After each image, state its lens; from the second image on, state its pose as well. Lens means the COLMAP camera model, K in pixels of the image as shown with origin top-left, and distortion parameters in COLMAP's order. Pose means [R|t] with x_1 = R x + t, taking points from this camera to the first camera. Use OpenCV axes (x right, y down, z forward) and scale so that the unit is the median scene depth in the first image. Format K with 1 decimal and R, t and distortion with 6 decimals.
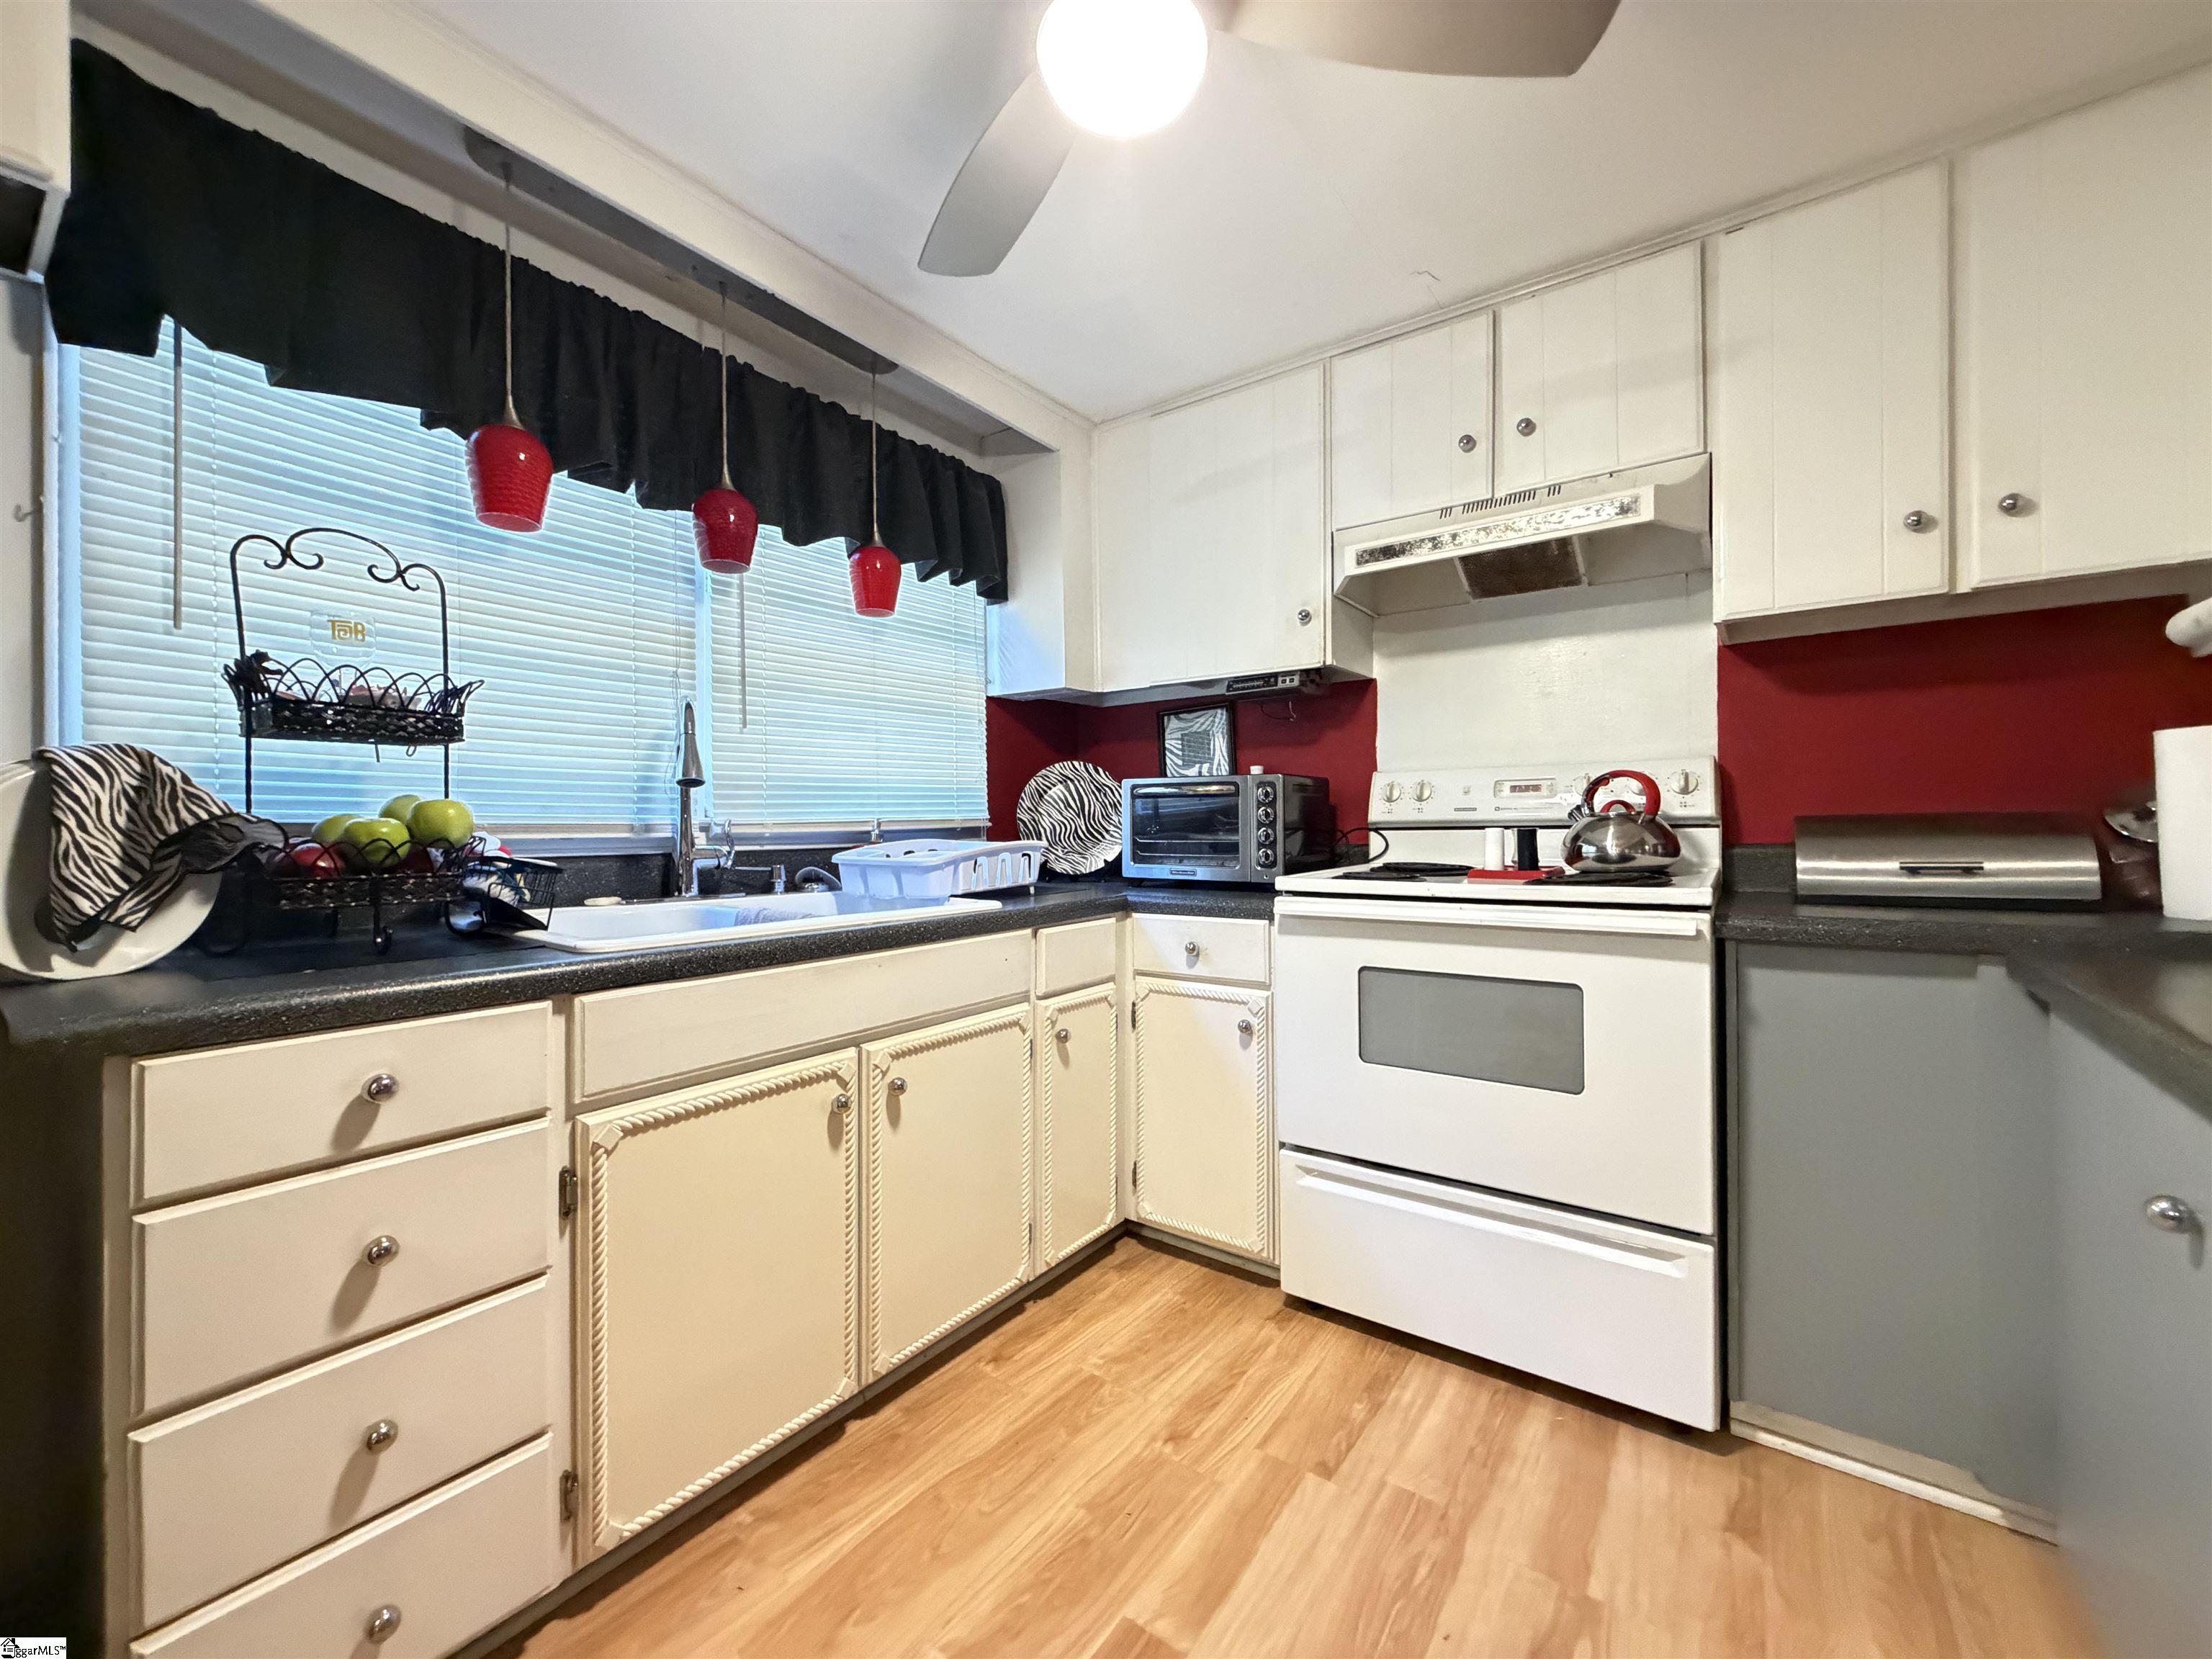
lens RADIAL K [[871.7, 0, 1106.0], [0, 871.7, 829.5], [0, 0, 1]] dist [0.000130, -0.000122]
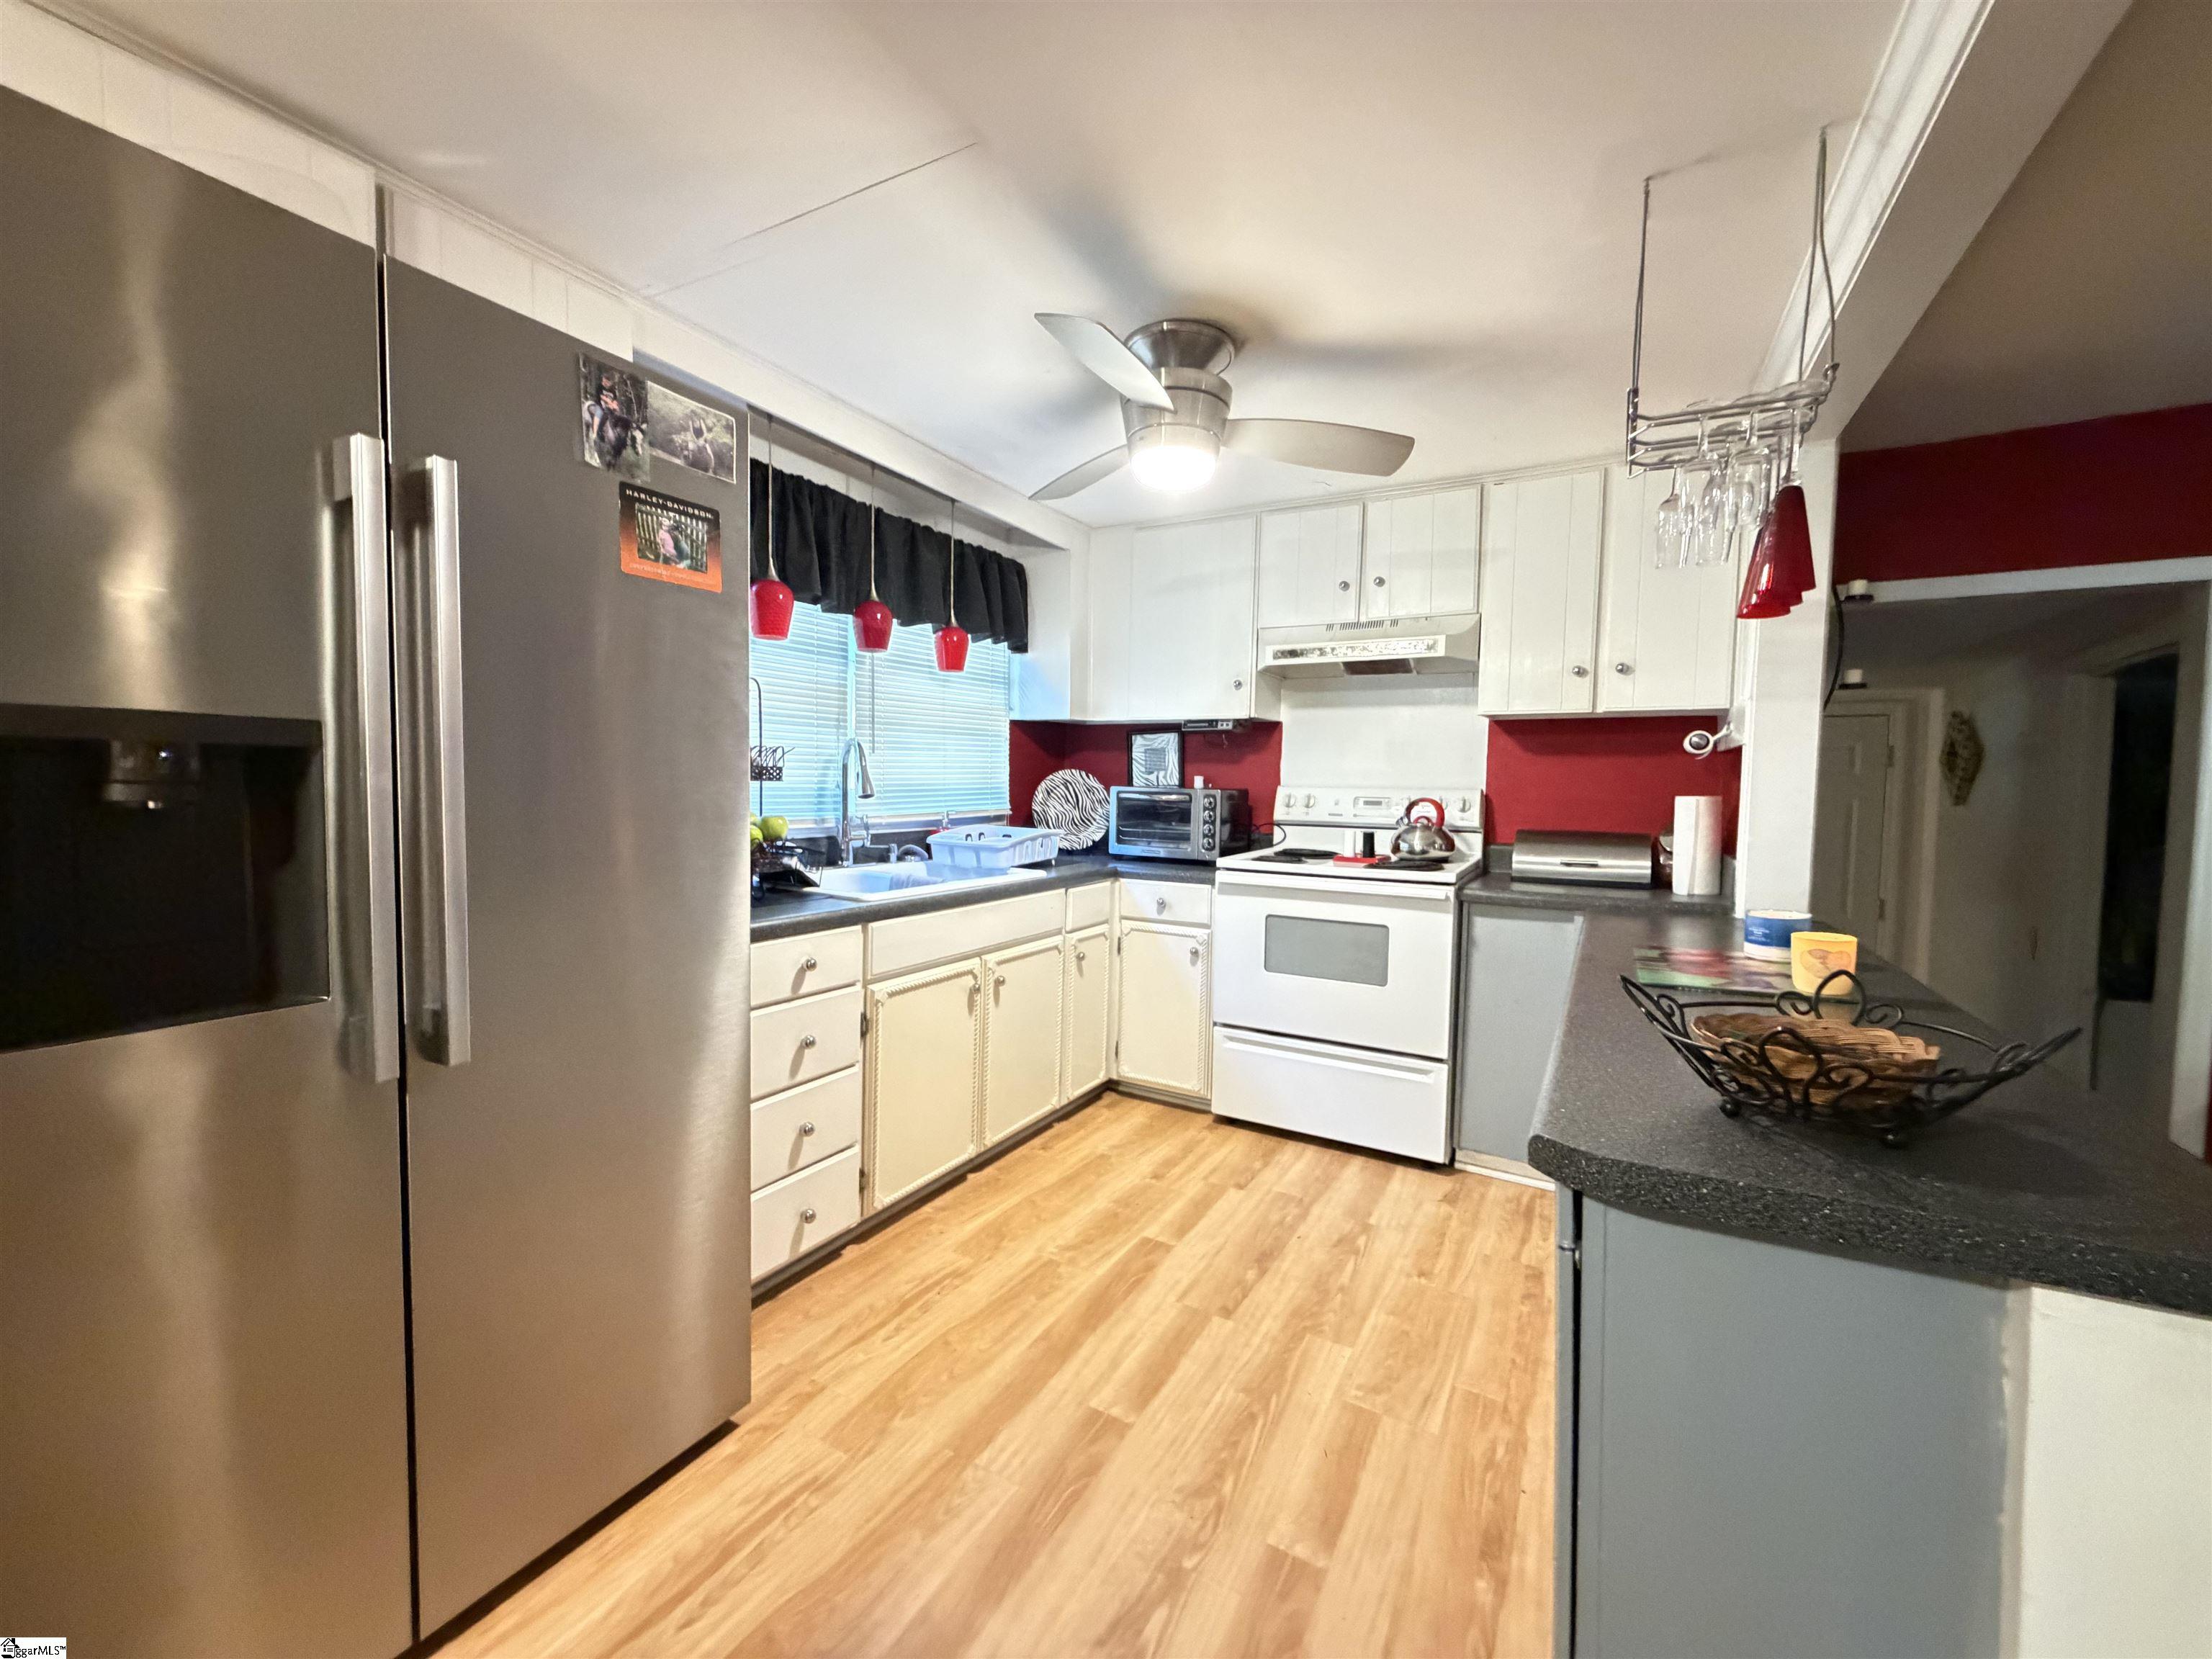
lens RADIAL K [[871.7, 0, 1106.0], [0, 871.7, 829.5], [0, 0, 1]] dist [0.000130, -0.000122]
pose [[0.993532, 0.021826, 0.111433, -0.187663], [-0.027703, 0.998290, 0.051467, -0.075627], [-0.110119, -0.054221, 0.992438, -0.564059]]
